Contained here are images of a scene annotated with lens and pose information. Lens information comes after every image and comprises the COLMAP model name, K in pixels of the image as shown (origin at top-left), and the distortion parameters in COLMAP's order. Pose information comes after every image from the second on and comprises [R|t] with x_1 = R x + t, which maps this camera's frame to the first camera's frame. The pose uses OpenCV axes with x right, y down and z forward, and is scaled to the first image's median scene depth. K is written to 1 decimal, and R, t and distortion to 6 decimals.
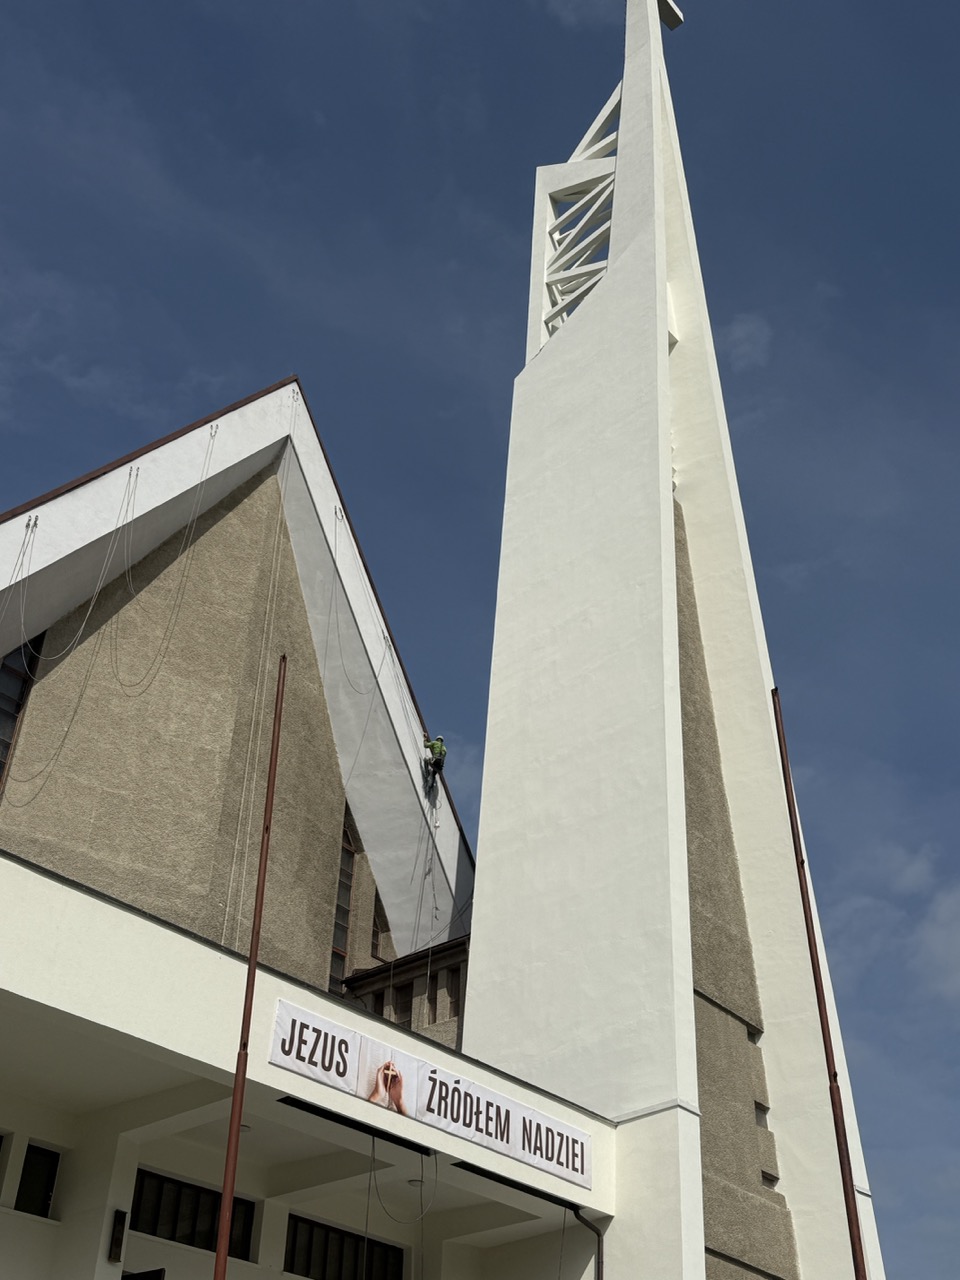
lens RADIAL K [[1415.0, 0, 481.8], [0, 1415.0, 639.1], [0, 0, 1]] dist [0.158278, 0.000000]
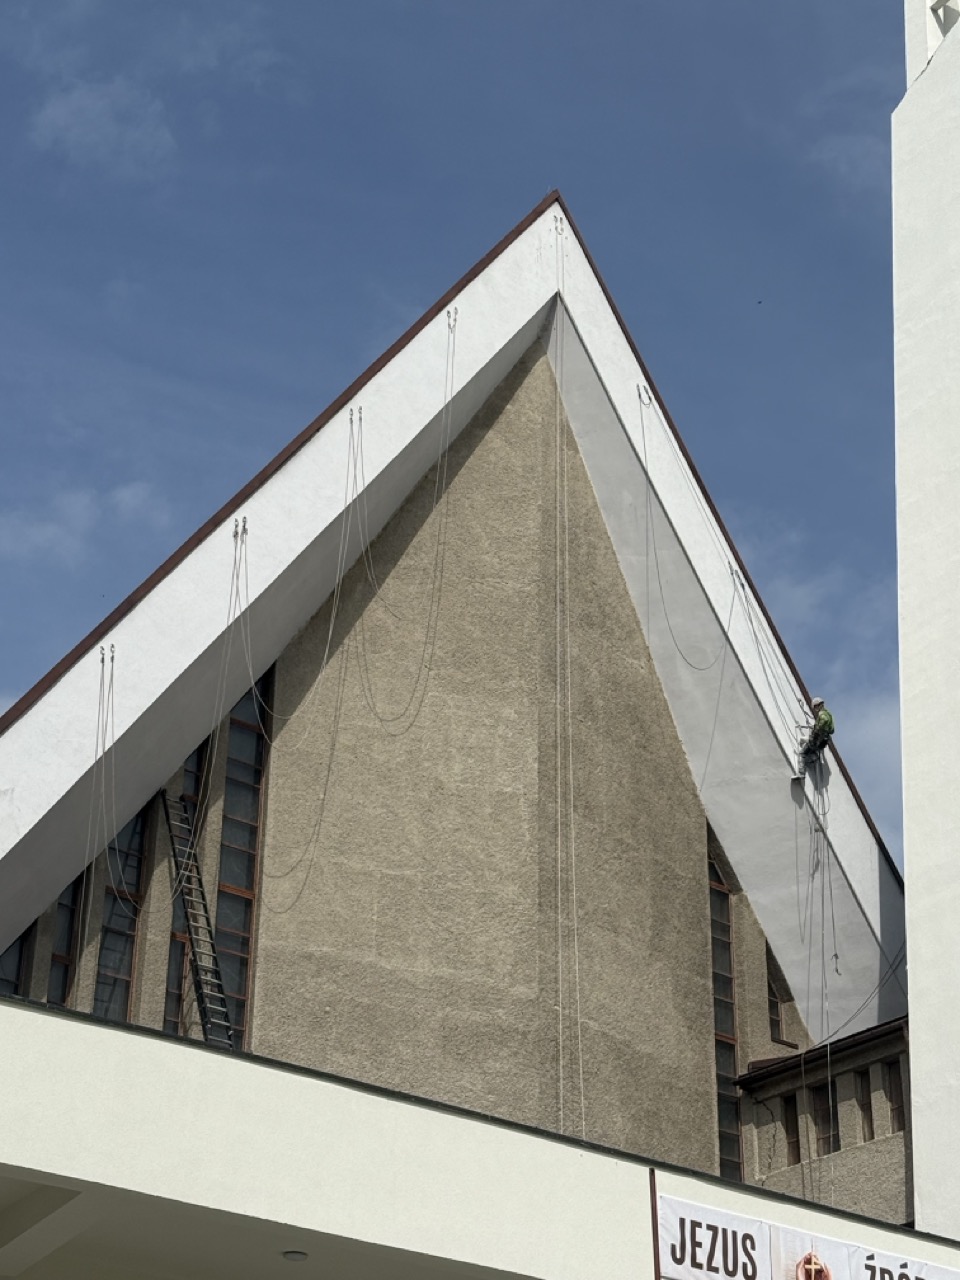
lens RADIAL K [[2479.5, 0, 482.3], [0, 2479.5, 639.5], [0, 0, 1]] dist [0.168449, 0.000000]
pose [[0.977034, -0.109380, -0.182865, 0.031713], [0.132747, 0.983758, 0.120826, -0.148123], [0.166679, -0.142326, 0.975685, -0.208055]]
